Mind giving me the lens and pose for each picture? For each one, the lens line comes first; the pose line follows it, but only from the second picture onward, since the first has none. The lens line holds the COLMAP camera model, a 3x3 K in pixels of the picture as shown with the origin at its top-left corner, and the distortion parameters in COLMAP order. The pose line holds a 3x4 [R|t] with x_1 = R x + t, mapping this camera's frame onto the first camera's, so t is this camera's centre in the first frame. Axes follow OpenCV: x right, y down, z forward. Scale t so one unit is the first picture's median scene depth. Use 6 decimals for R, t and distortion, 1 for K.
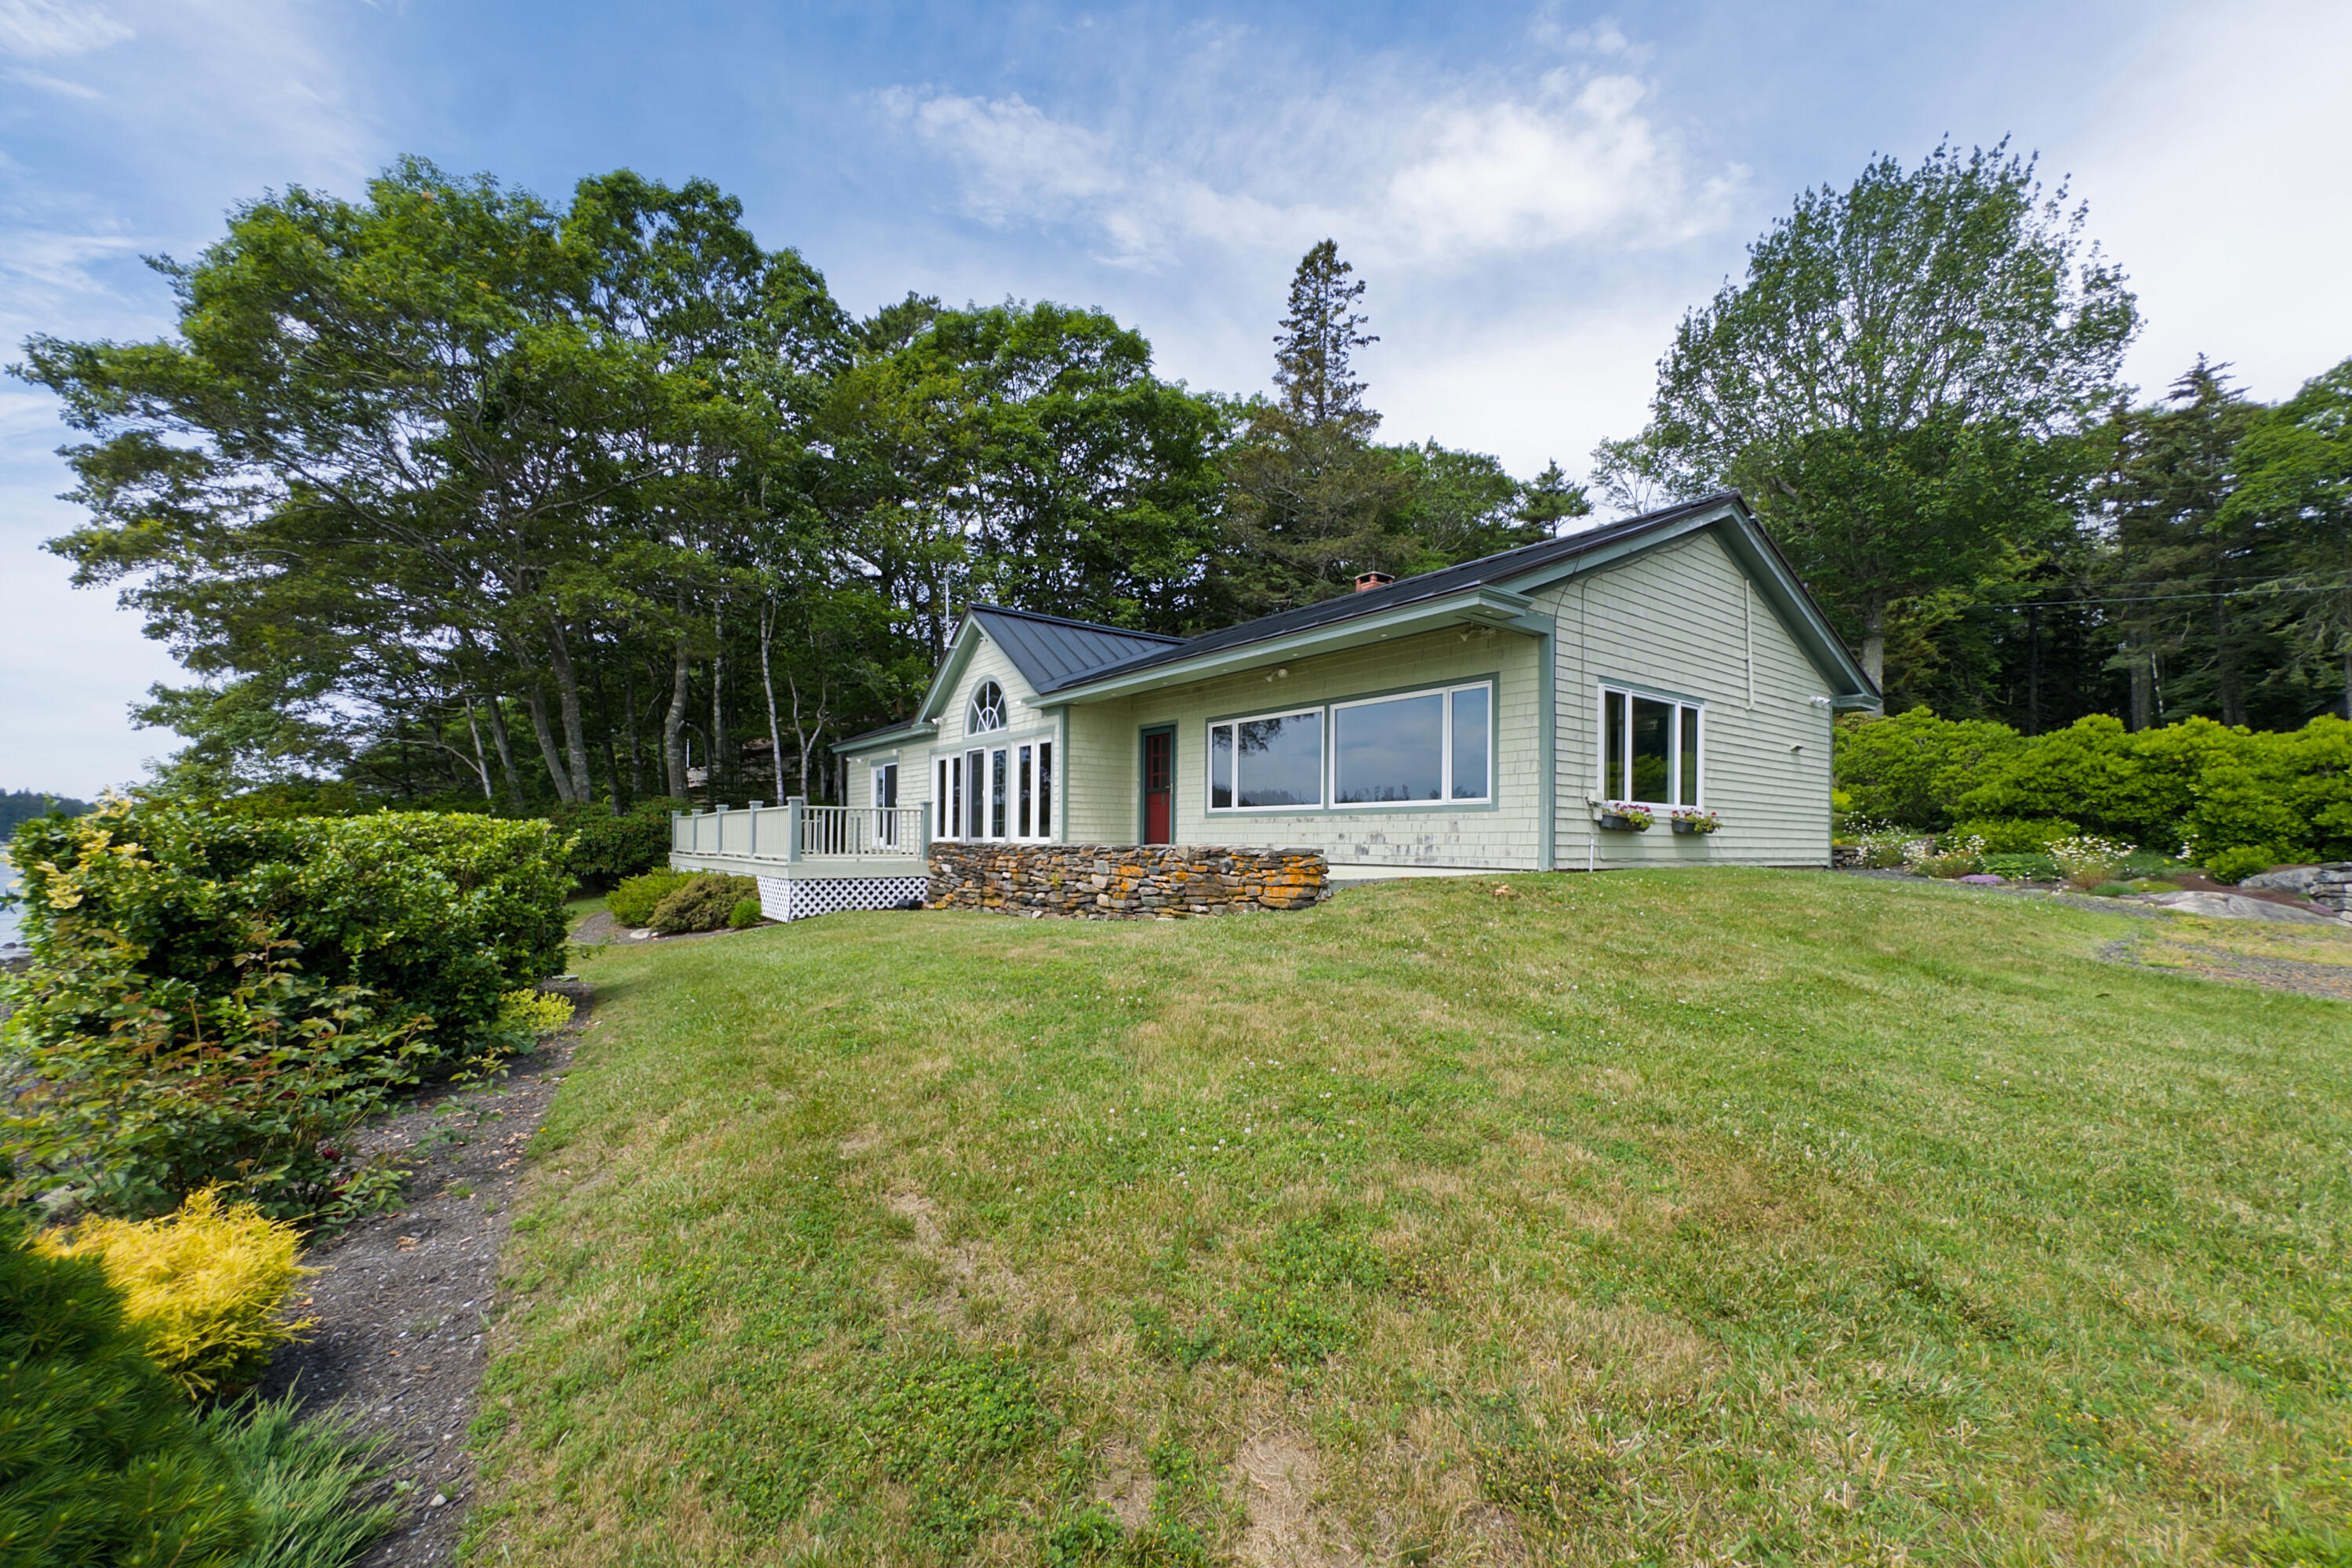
lens RADIAL K [[934.8, 0, 1181.9], [0, 934.8, 841.1], [0, 0, 1]] dist [-0.013250, -0.000105]
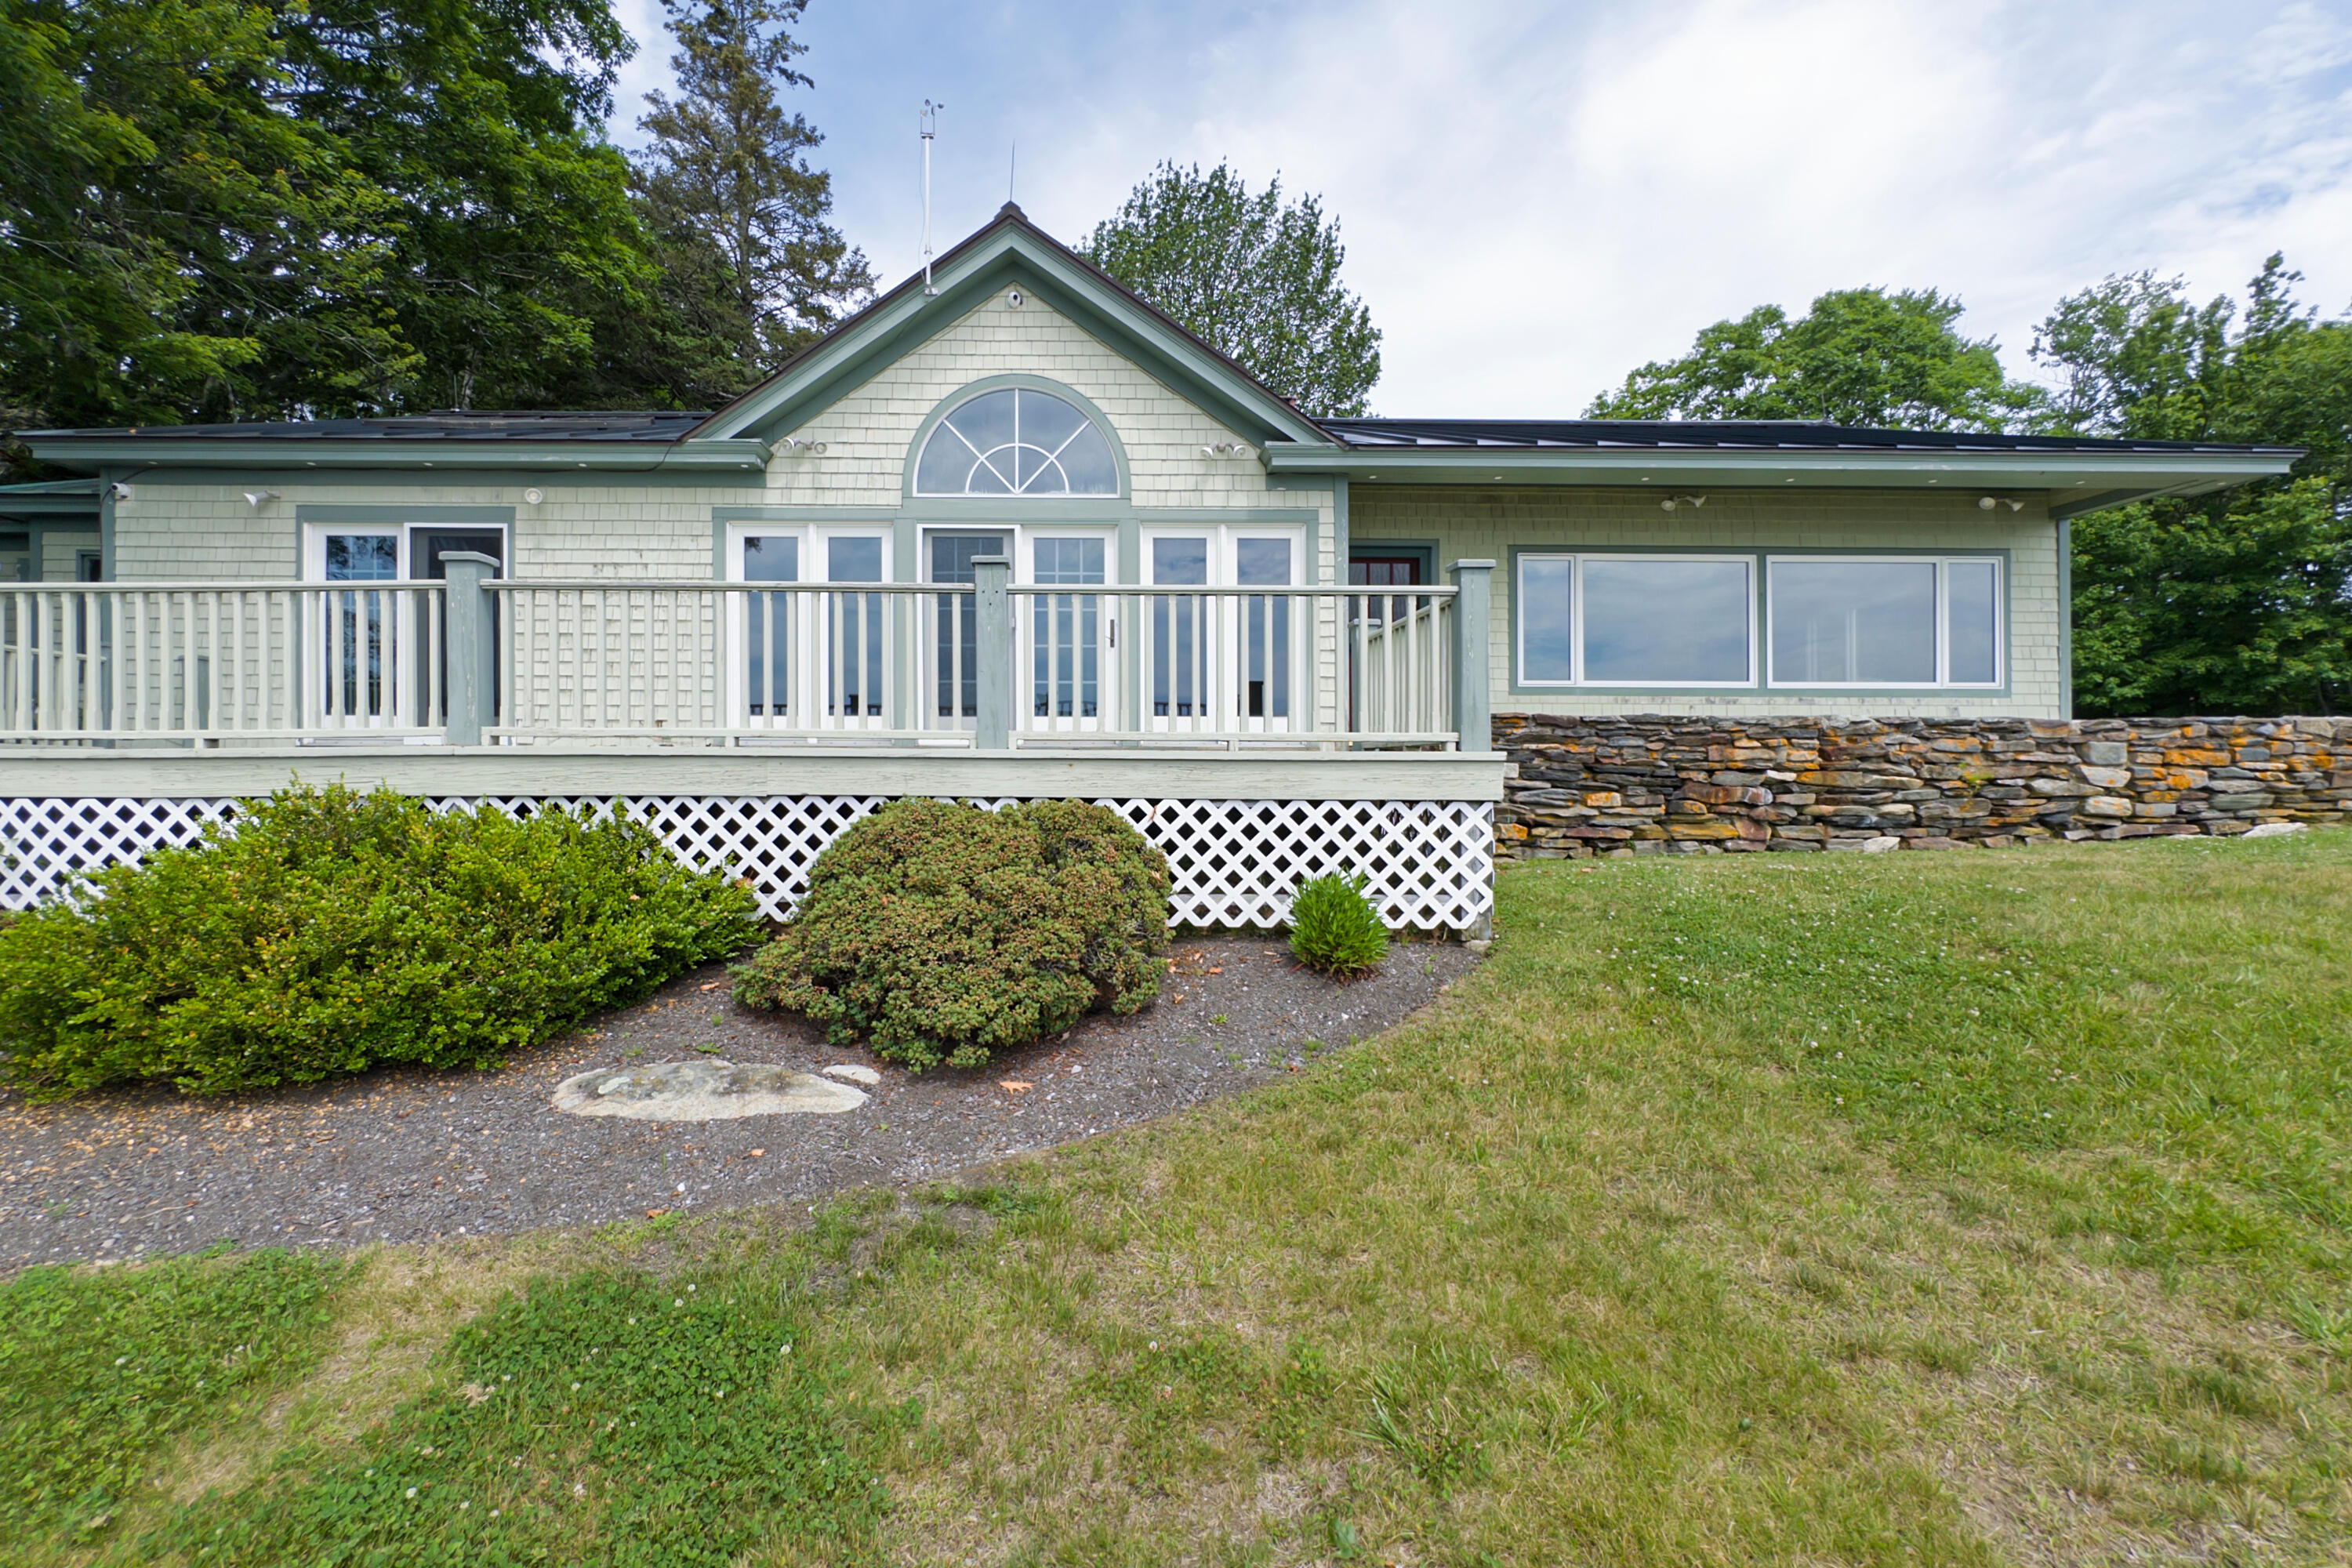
lens RADIAL K [[962.1, 0, 1176.0], [0, 962.1, 784.0], [0, 0, 1]] dist [-0.000548, -0.000057]
pose [[0.605813, -0.020422, 0.795345, -0.499681], [-0.002151, 0.999625, 0.027305, 0.016442], [-0.795604, -0.018253, 0.605542, 0.569708]]
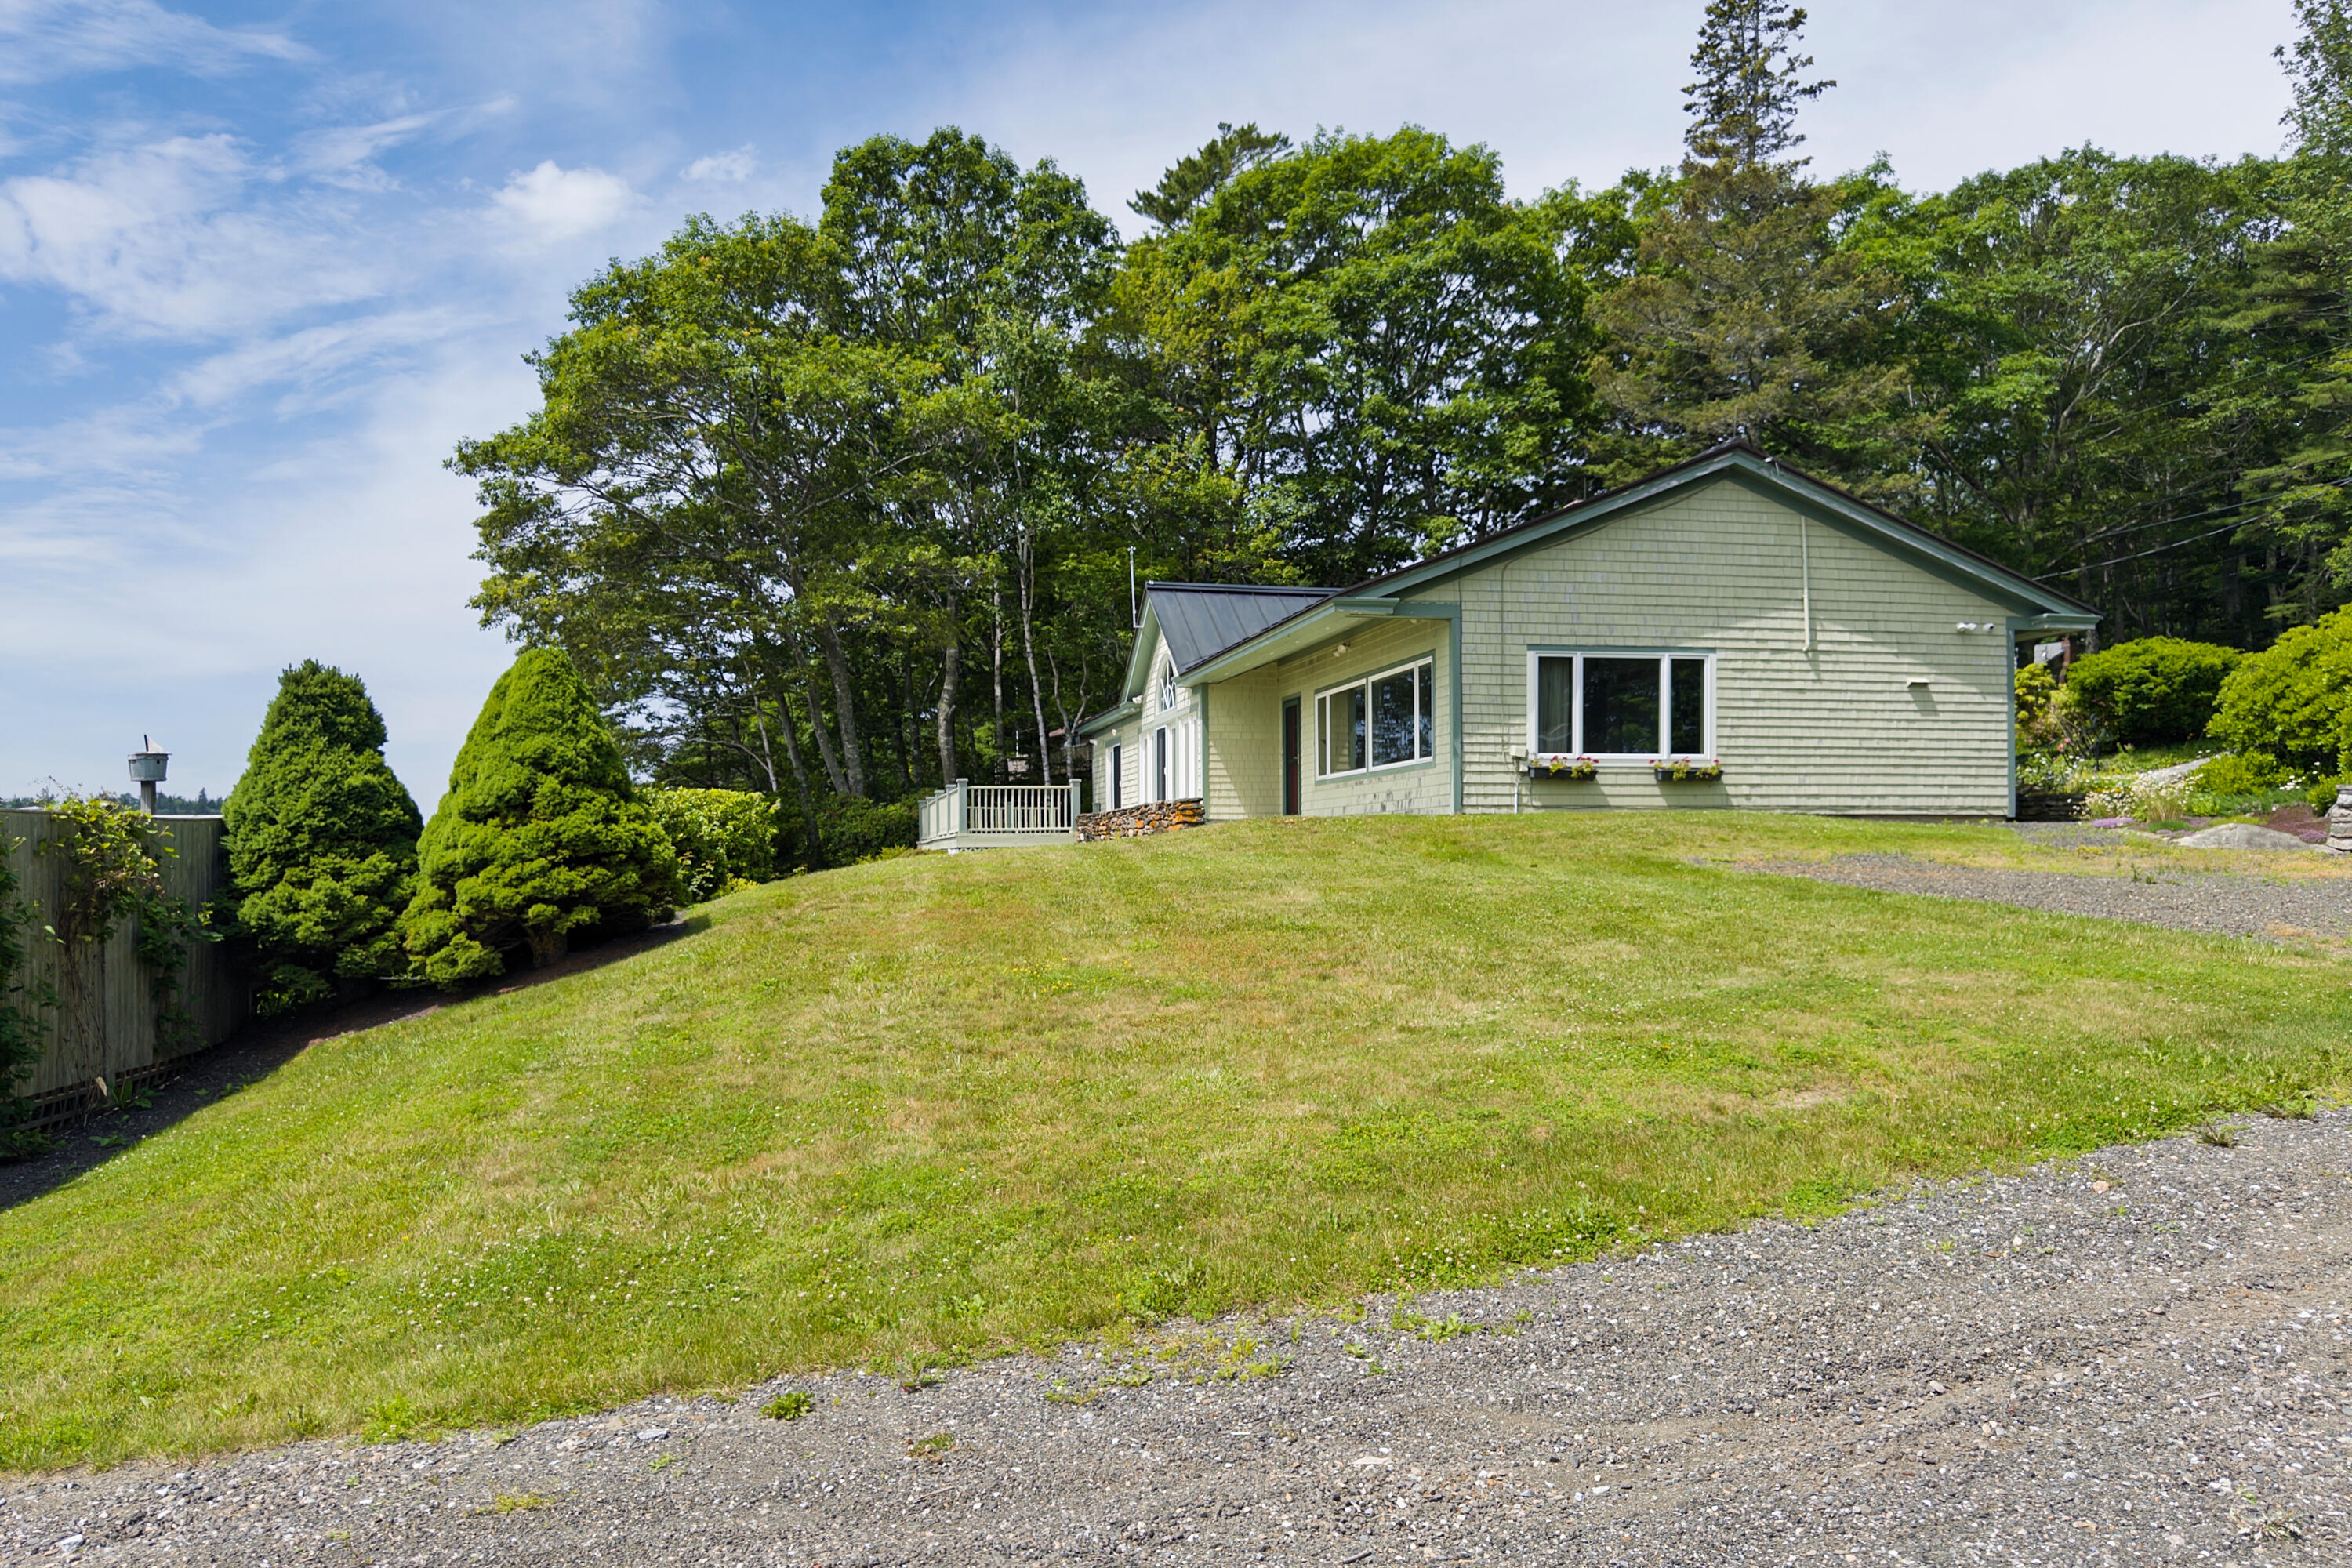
lens RADIAL K [[1635.8, 0, 1169.5], [0, 1635.8, 849.4], [0, 0, 1]] dist [0.088320, -0.113877]
pose [[0.907205, -0.017480, -0.420325, 0.491467], [0.014370, 0.999841, -0.010564, 0.047876], [0.420443, 0.003543, 0.907312, -0.551315]]
